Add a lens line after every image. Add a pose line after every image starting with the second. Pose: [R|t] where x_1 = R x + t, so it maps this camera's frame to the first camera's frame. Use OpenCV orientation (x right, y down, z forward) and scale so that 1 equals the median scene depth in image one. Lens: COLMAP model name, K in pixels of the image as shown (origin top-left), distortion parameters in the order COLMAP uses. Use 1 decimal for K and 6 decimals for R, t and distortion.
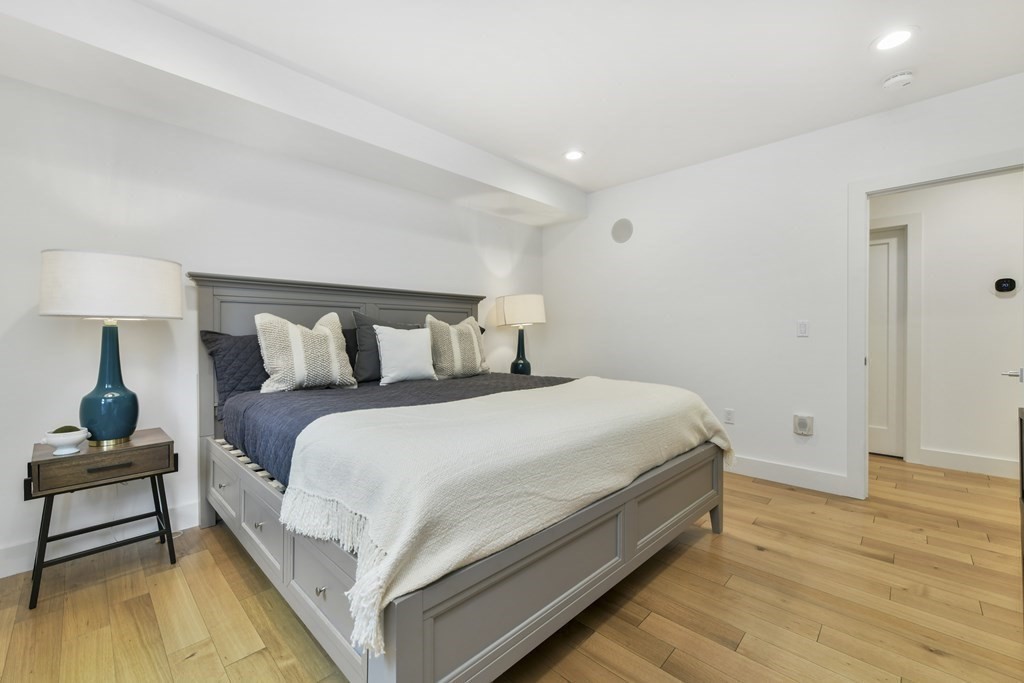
lens RADIAL K [[411.3, 0, 545.8], [0, 411.3, 339.5], [0, 0, 1]] dist [0.002051, 0.001037]
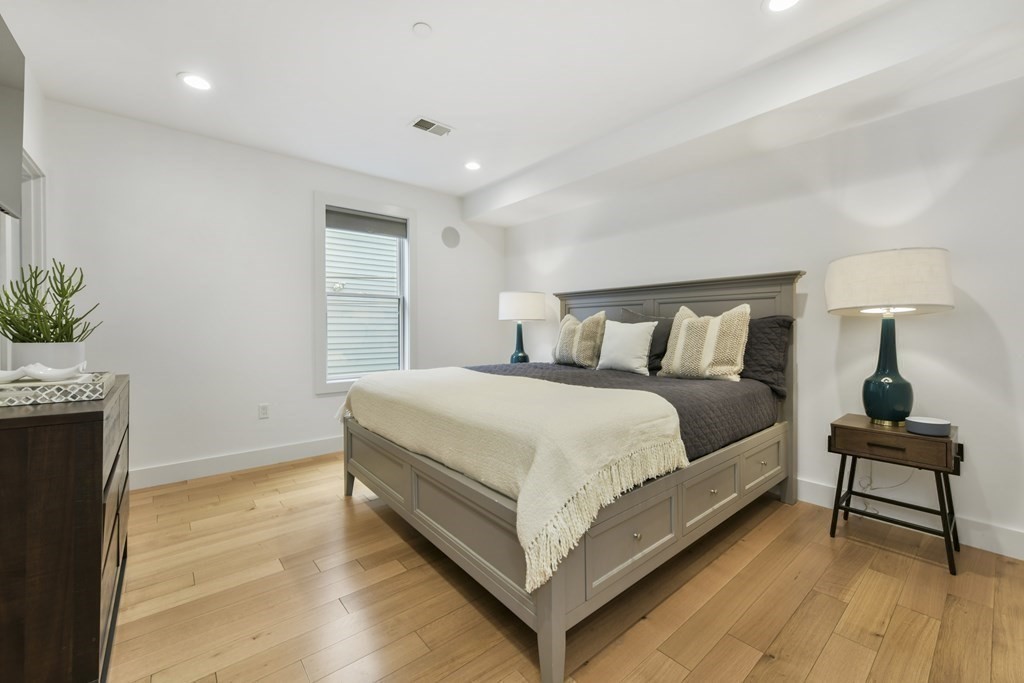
lens RADIAL K [[411.3, 0, 507.9], [0, 411.3, 335.1], [0, 0, 1]] dist [0.002051, 0.001037]
pose [[-0.149621, 0.023439, -0.988465, 0.548841], [-0.009305, 0.999641, 0.025113, -0.012352], [0.988700, 0.012955, -0.149350, 0.588927]]
